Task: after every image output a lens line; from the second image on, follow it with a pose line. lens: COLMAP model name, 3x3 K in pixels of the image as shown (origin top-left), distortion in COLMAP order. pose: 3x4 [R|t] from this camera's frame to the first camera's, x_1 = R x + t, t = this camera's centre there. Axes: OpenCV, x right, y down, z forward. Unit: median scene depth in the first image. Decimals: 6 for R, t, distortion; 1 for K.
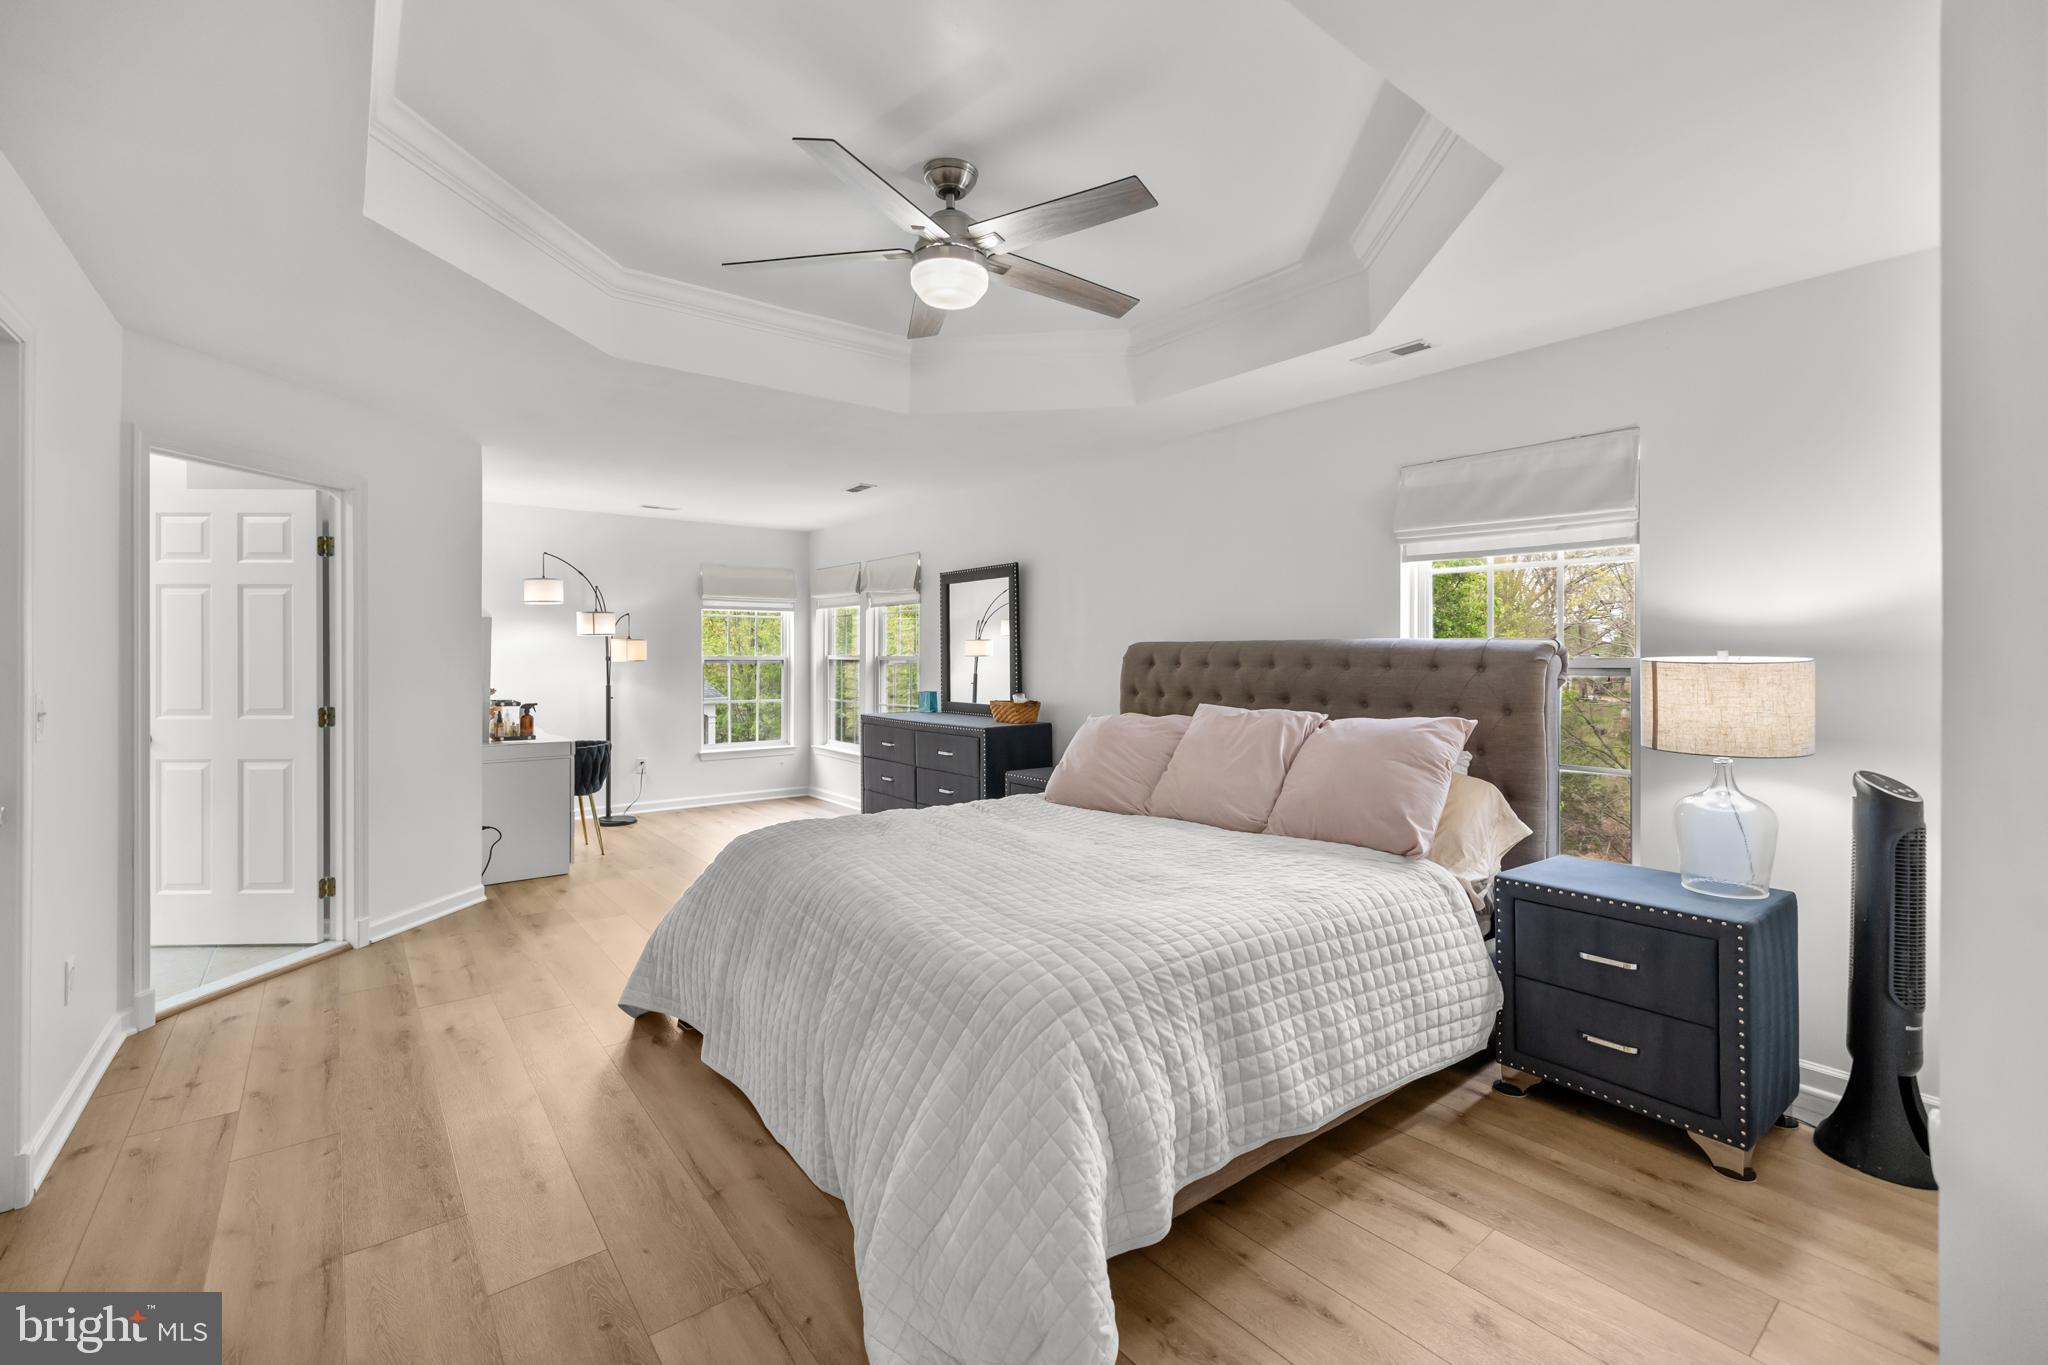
lens RADIAL K [[879.6, 0, 1018.6], [0, 879.6, 675.8], [0, 0, 1]] dist [0.001291, -0.000187]
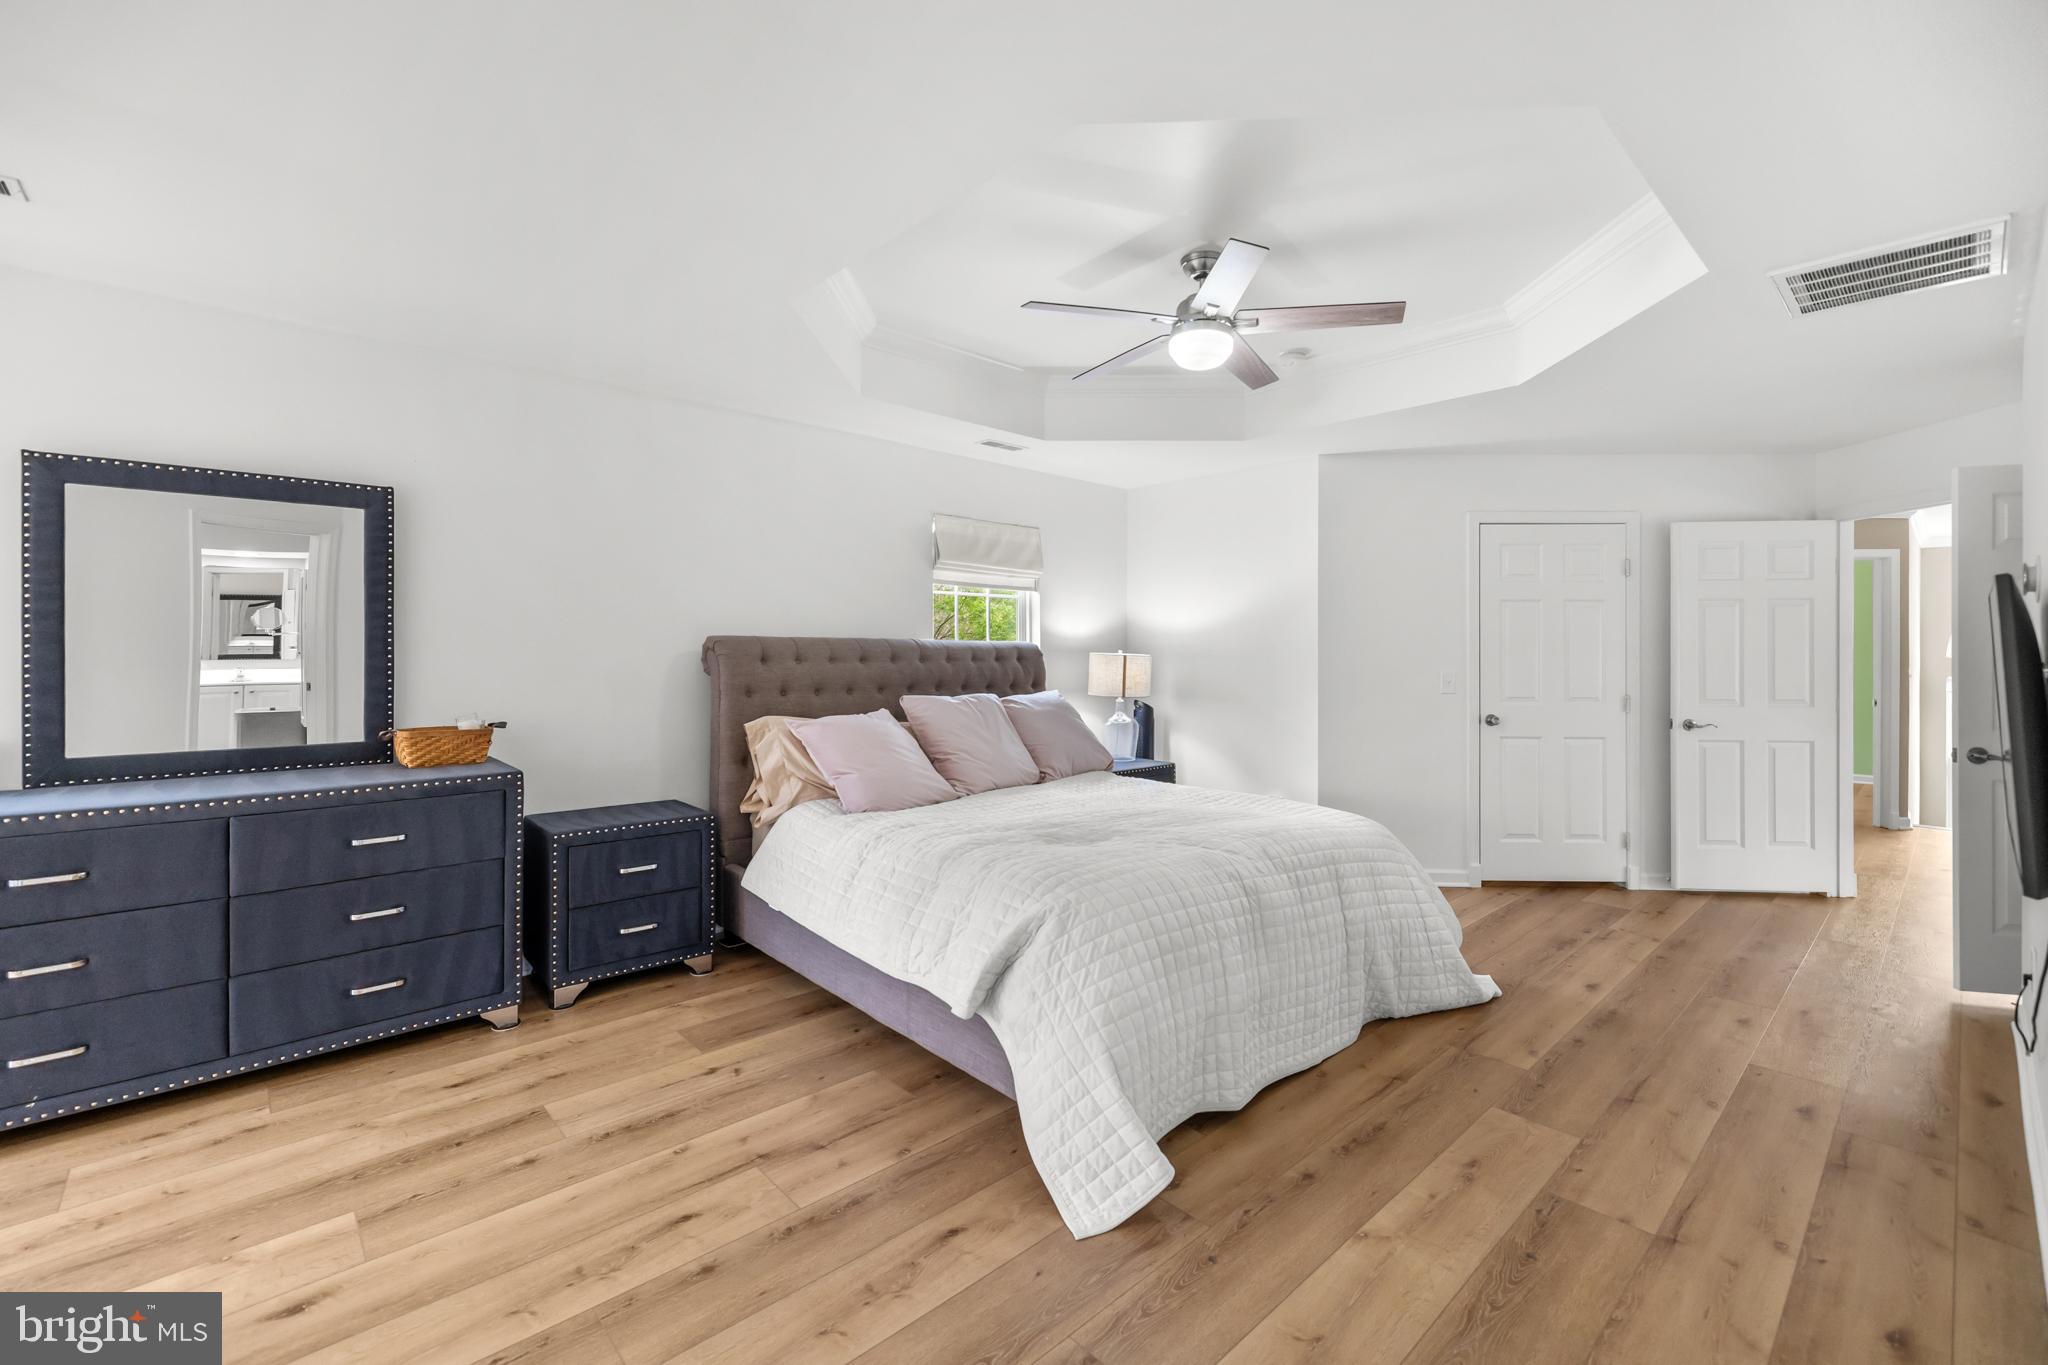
lens RADIAL K [[879.6, 0, 1018.6], [0, 879.6, 675.8], [0, 0, 1]] dist [0.001291, -0.000187]
pose [[-0.086681, -0.028690, 0.995823, -0.523185], [0.019302, 0.999349, 0.030472, -0.013885], [-0.996049, 0.021863, -0.086071, 0.555593]]
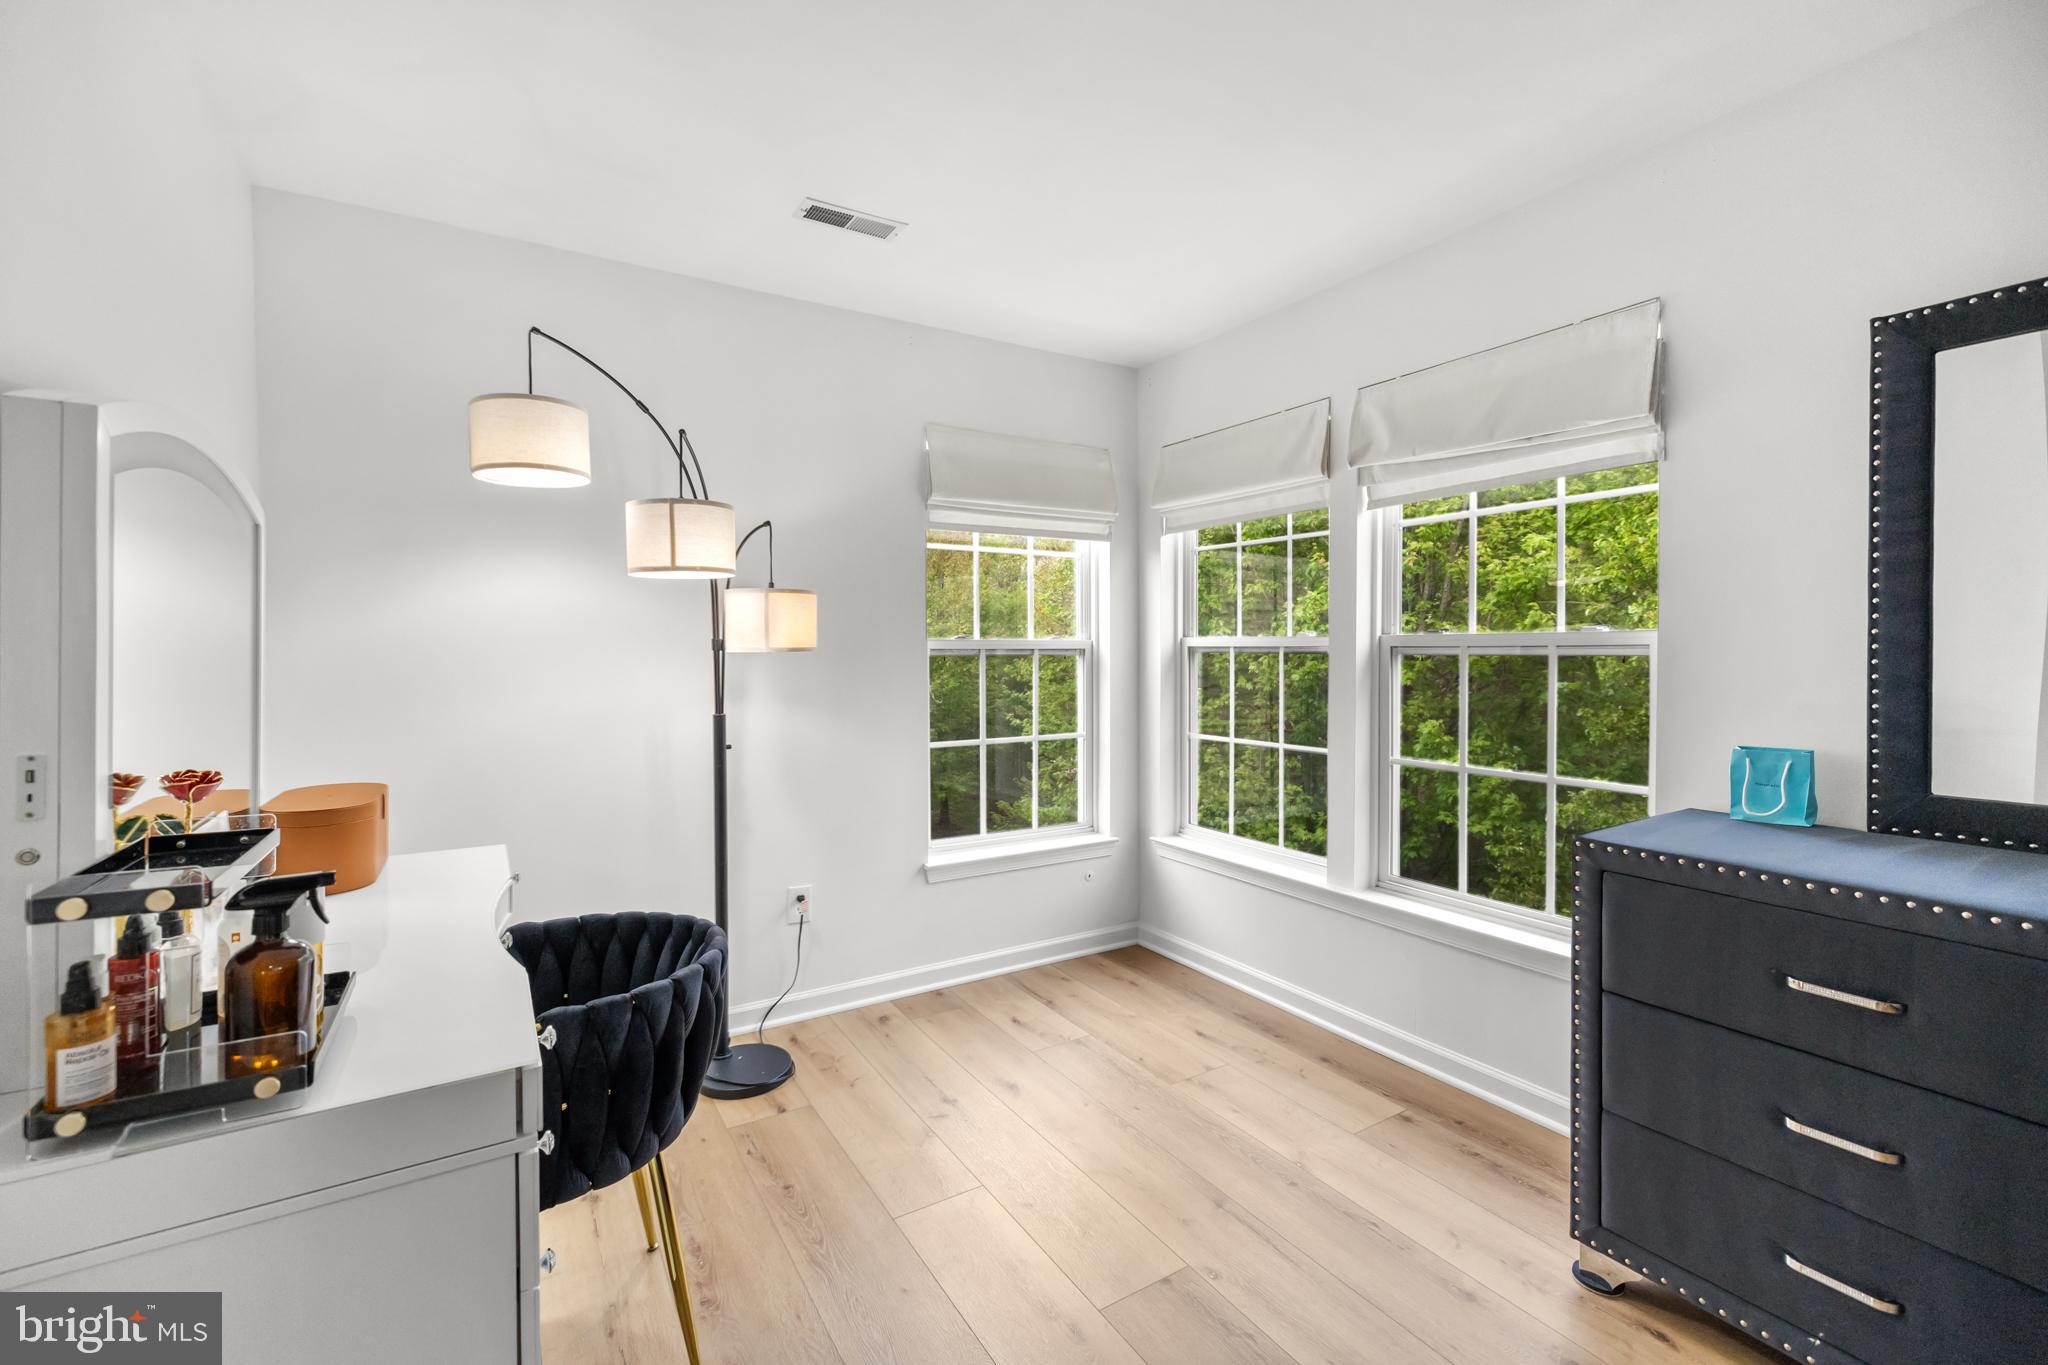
lens RADIAL K [[870.0, 0, 1020.3], [0, 870.0, 647.8], [0, 0, 1]] dist [-0.001144, -0.000168]
pose [[0.993280, -0.008317, -0.115433, -0.311457], [0.005641, 0.999708, -0.023492, -0.009744], [0.115595, 0.022683, 0.993037, 0.680612]]
